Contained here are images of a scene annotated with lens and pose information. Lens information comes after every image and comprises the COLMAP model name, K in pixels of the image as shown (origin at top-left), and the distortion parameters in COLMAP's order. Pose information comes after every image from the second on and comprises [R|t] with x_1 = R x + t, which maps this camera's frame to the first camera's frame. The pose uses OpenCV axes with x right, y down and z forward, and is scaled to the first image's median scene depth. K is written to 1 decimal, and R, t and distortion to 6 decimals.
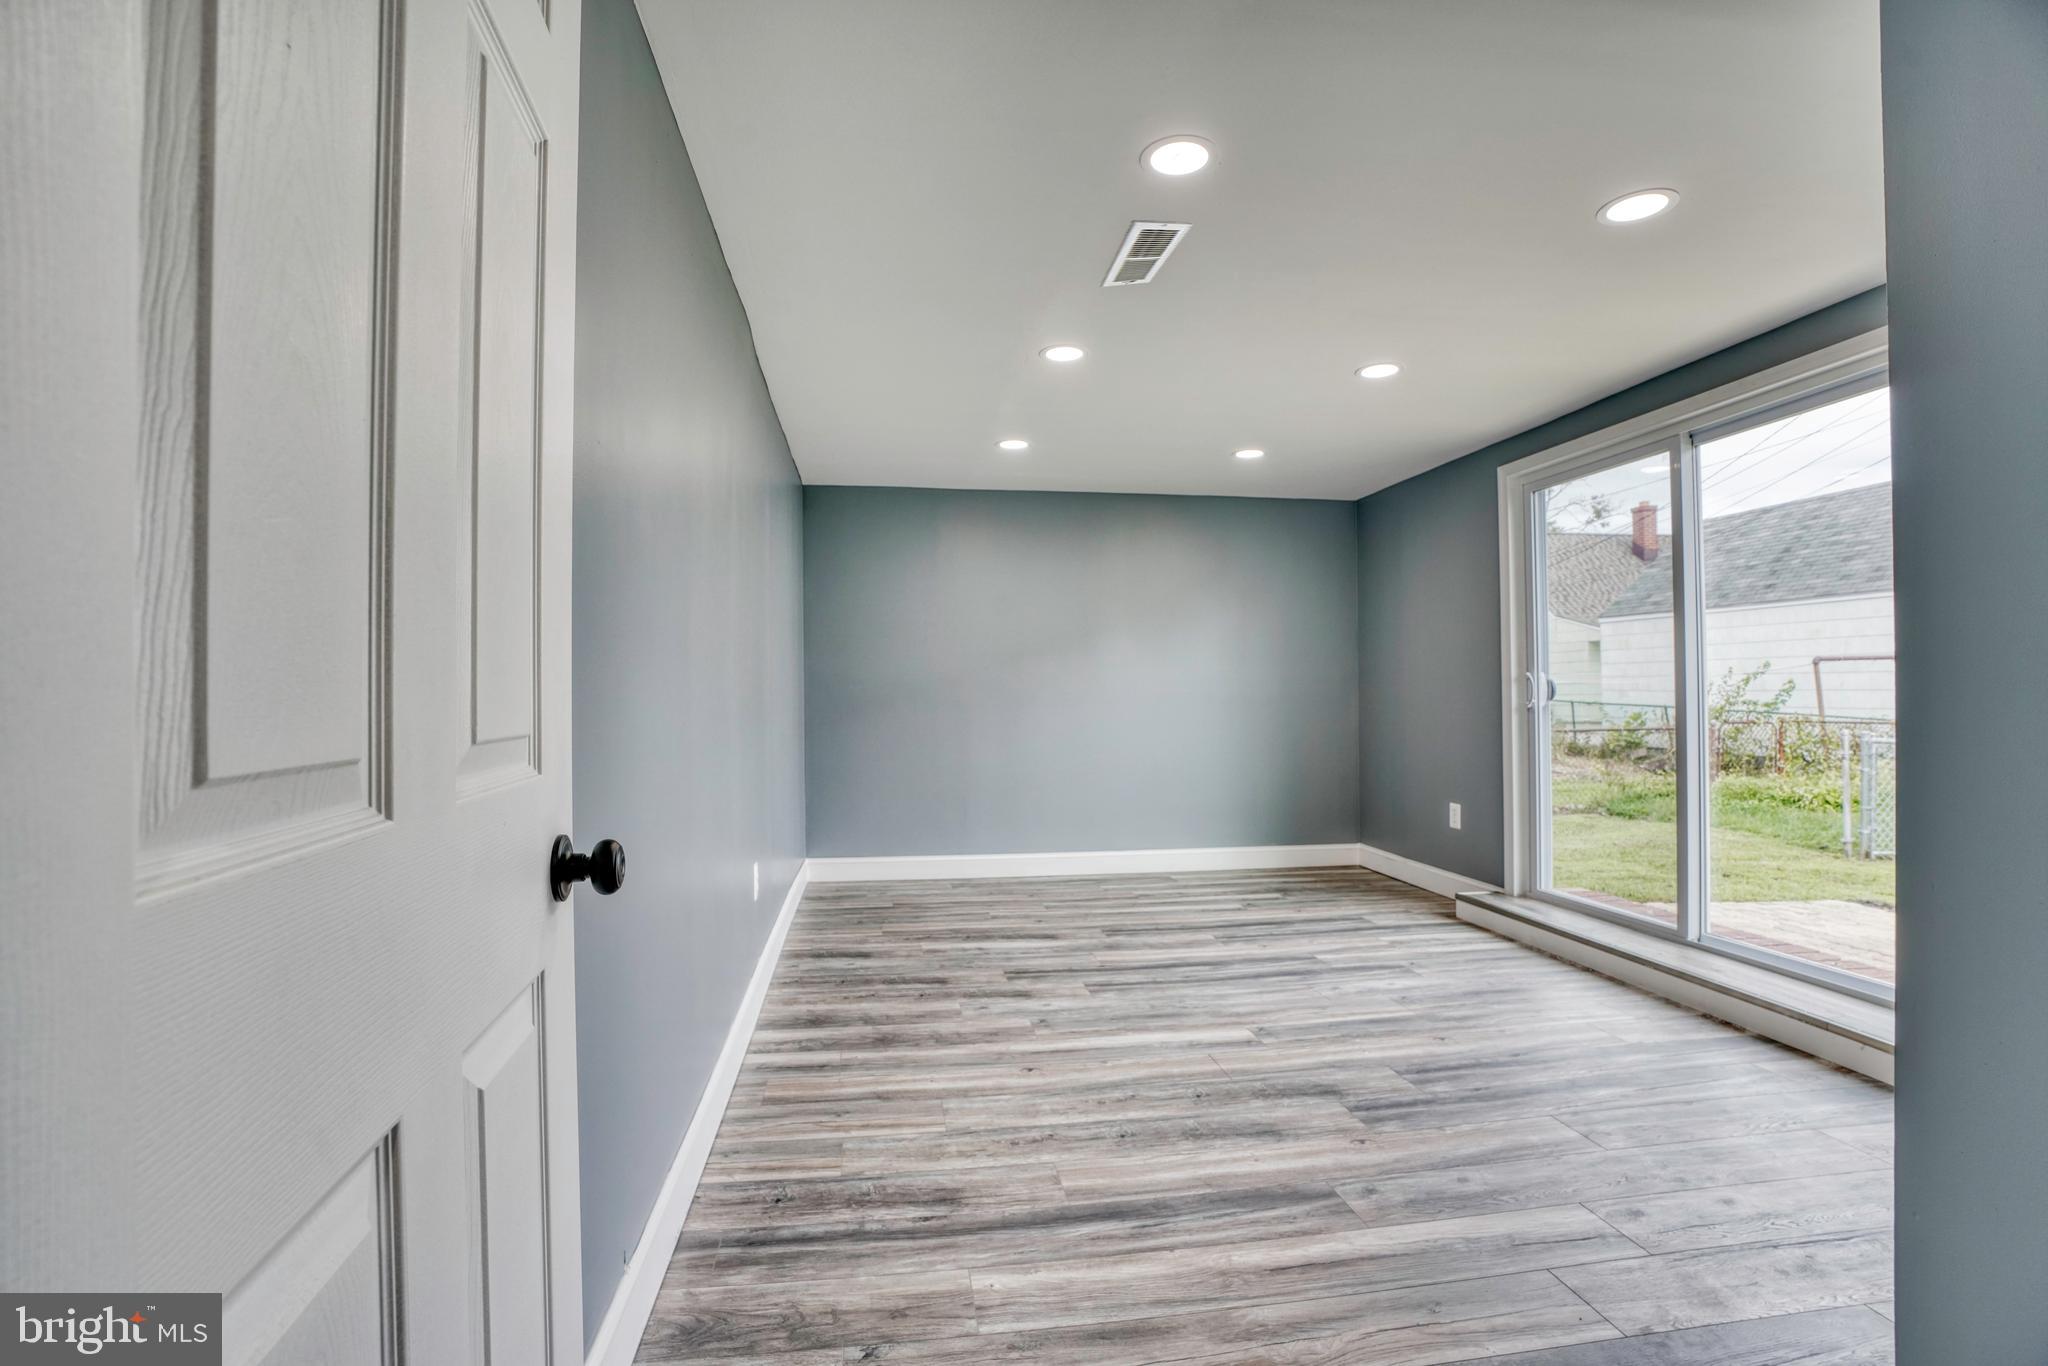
lens RADIAL K [[954.5, 0, 1014.3], [0, 954.5, 691.7], [0, 0, 1]] dist [-0.064891, 0.029492]
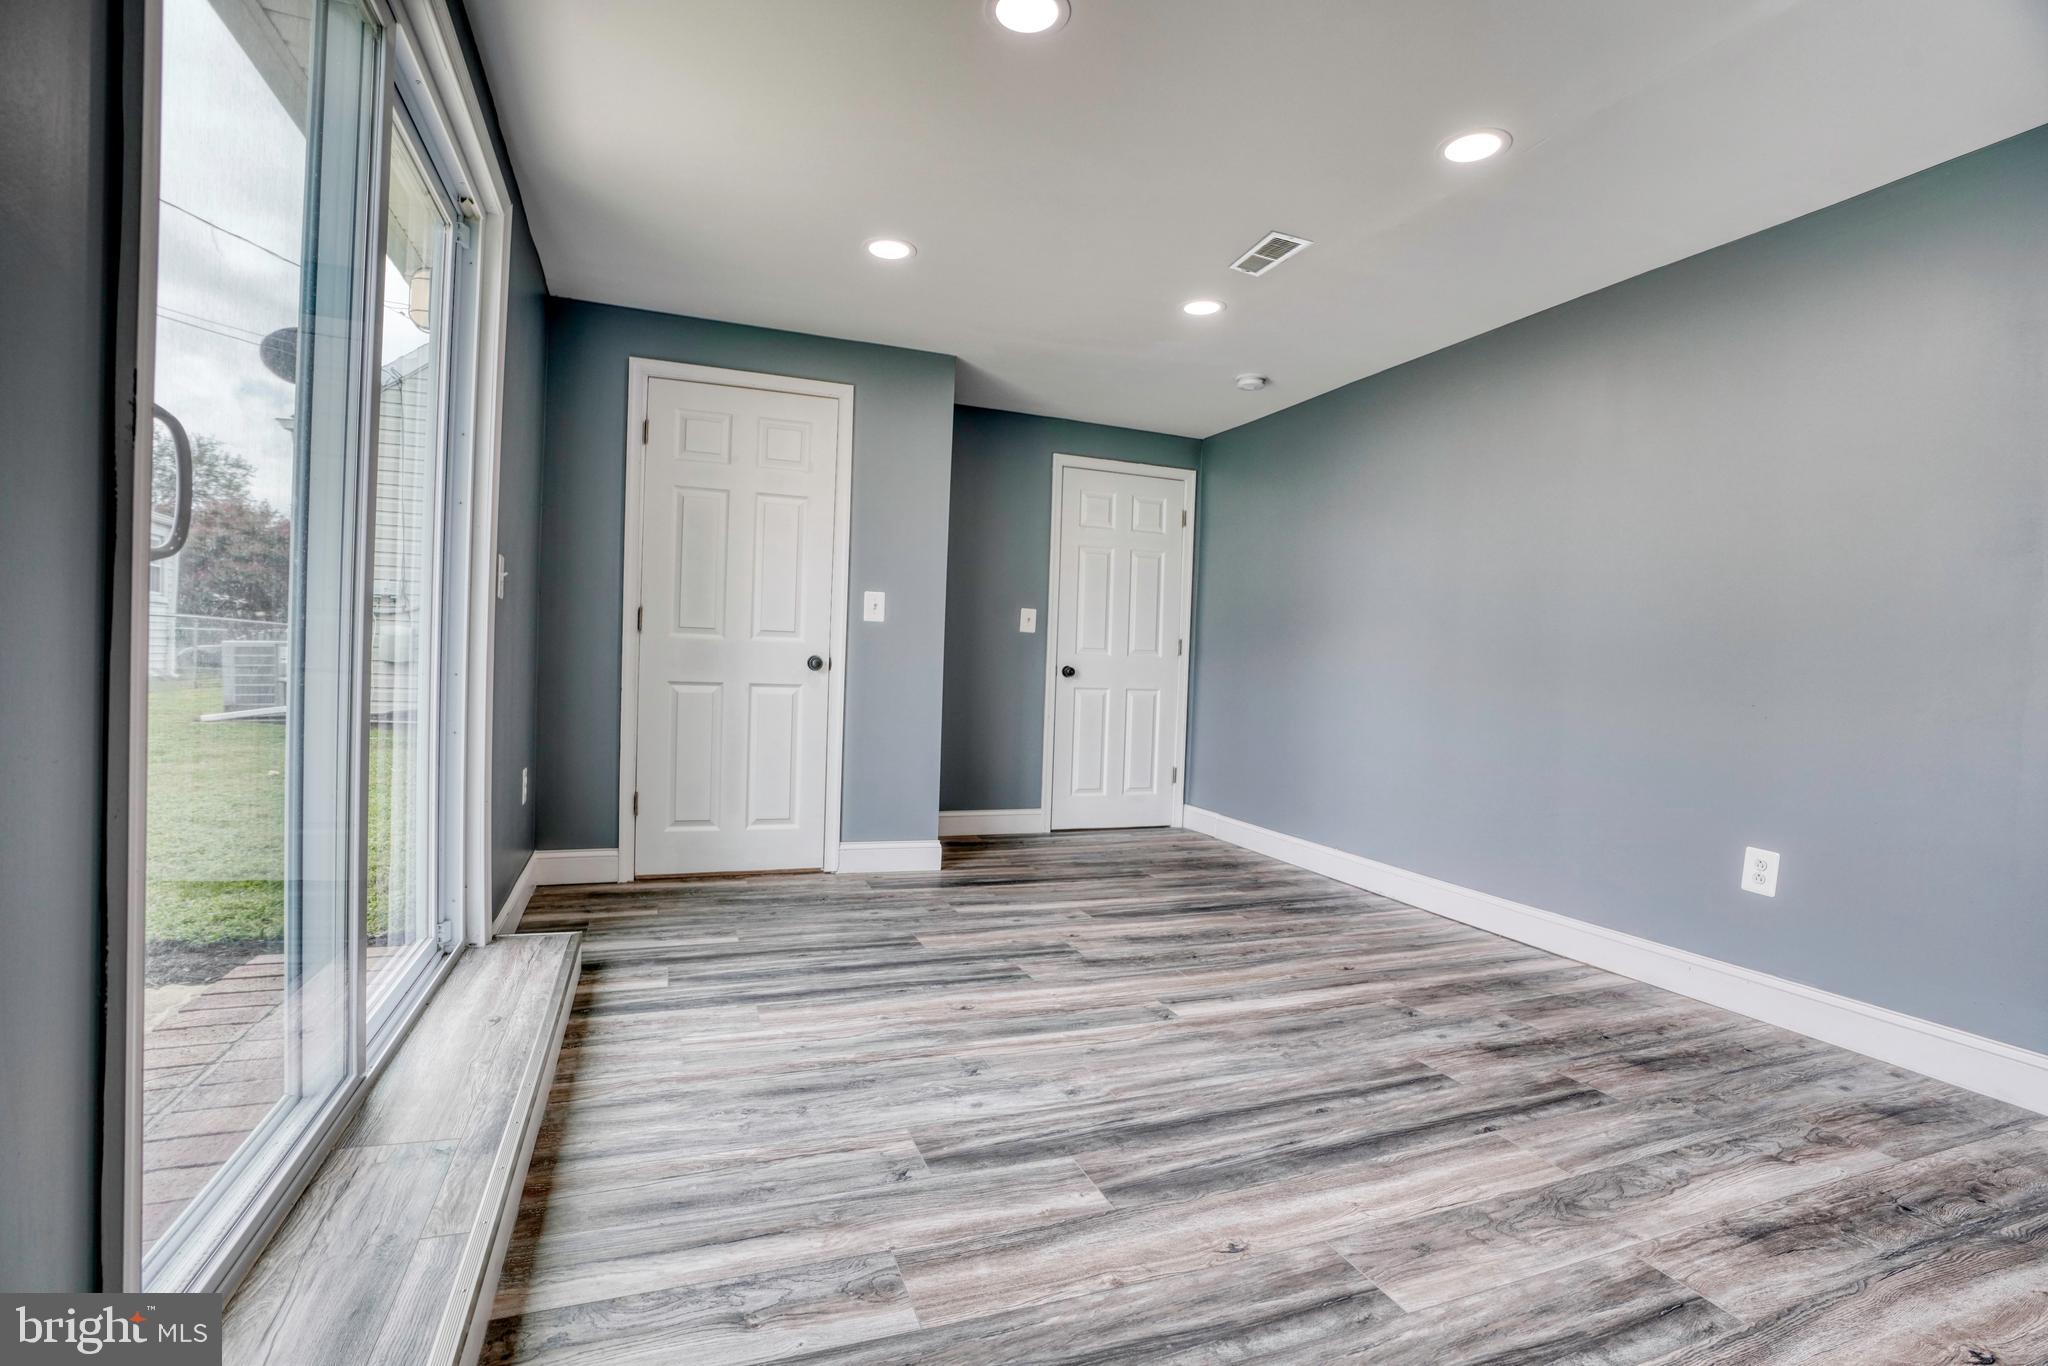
lens RADIAL K [[954.5, 0, 1014.3], [0, 954.5, 691.7], [0, 0, 1]] dist [-0.064891, 0.029492]
pose [[-0.976031, -0.028594, -0.215744, 0.576197], [-0.035457, 0.998979, 0.028007, 0.047172], [0.214723, 0.034986, -0.976048, 1.760285]]
